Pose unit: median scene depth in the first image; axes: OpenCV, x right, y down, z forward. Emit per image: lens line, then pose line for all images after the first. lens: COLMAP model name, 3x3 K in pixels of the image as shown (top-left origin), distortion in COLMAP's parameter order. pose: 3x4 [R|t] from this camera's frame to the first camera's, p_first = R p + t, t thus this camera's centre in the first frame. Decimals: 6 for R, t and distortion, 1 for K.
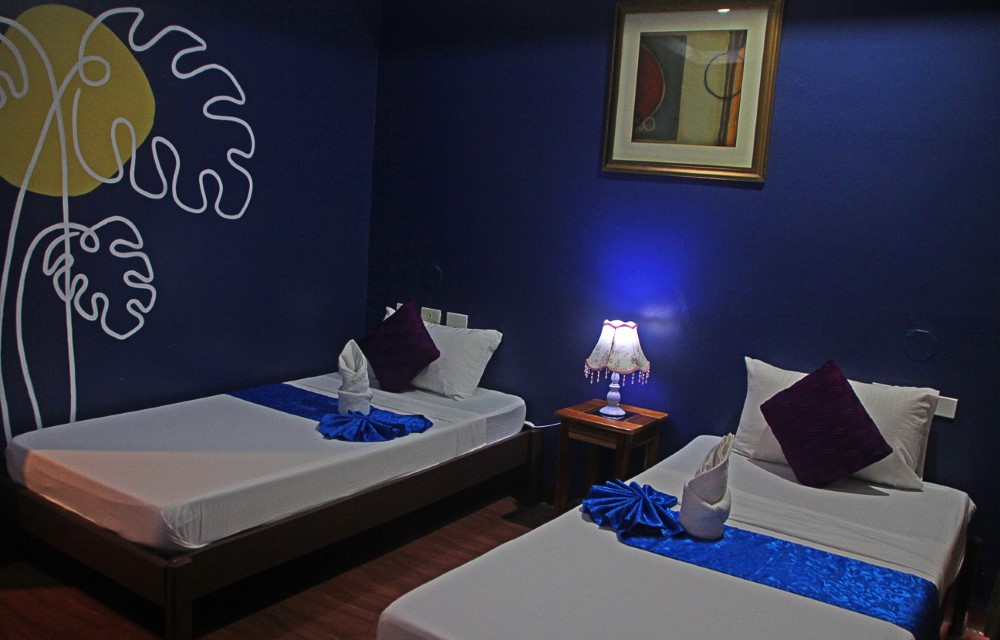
lens RADIAL K [[839.6, 0, 500.3], [0, 839.6, 323.2], [0, 0, 1]] dist [-0.152638, 0.127667]
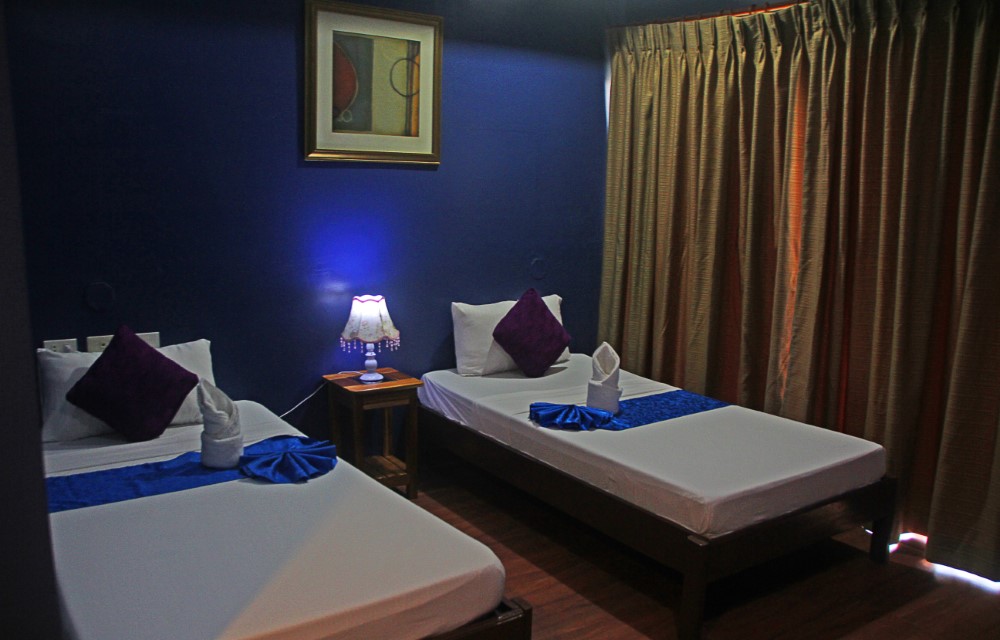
lens RADIAL K [[839.6, 0, 500.5], [0, 839.6, 314.5], [0, 0, 1]] dist [-0.152638, 0.127667]
pose [[0.358406, -0.205748, 0.910611, -0.827064], [0.150757, 0.975365, 0.161043, -0.133547], [-0.921313, 0.079563, 0.380595, 0.426553]]
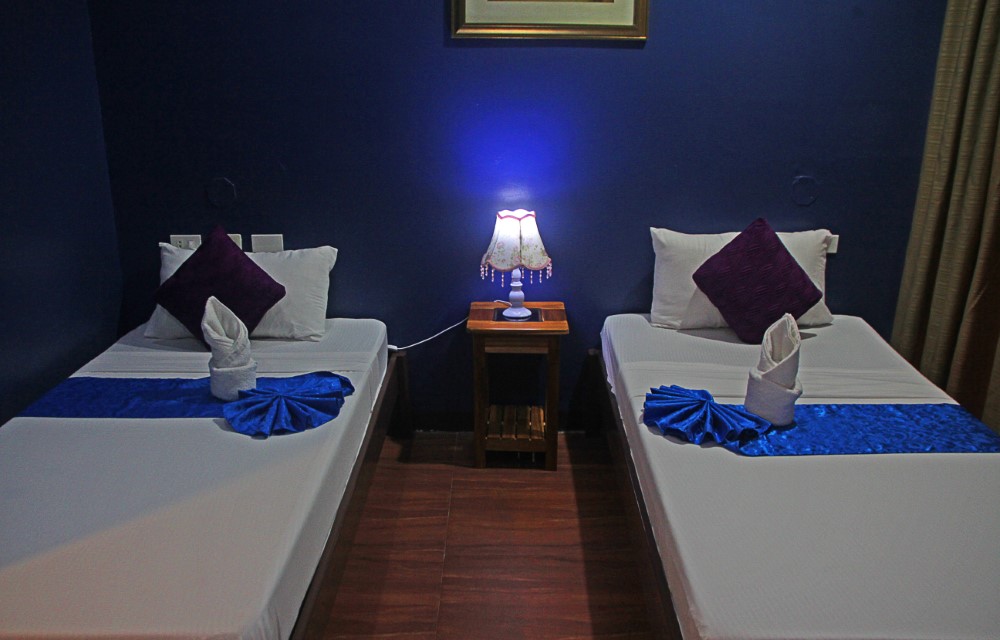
lens RADIAL K [[839.6, 0, 492.8], [0, 839.6, 322.8], [0, 0, 1]] dist [-0.152638, 0.127667]
pose [[0.830880, -0.228717, 0.507275, -0.355778], [0.143169, 0.968801, 0.202308, -0.071261], [-0.537719, -0.095467, 0.837702, 0.271801]]
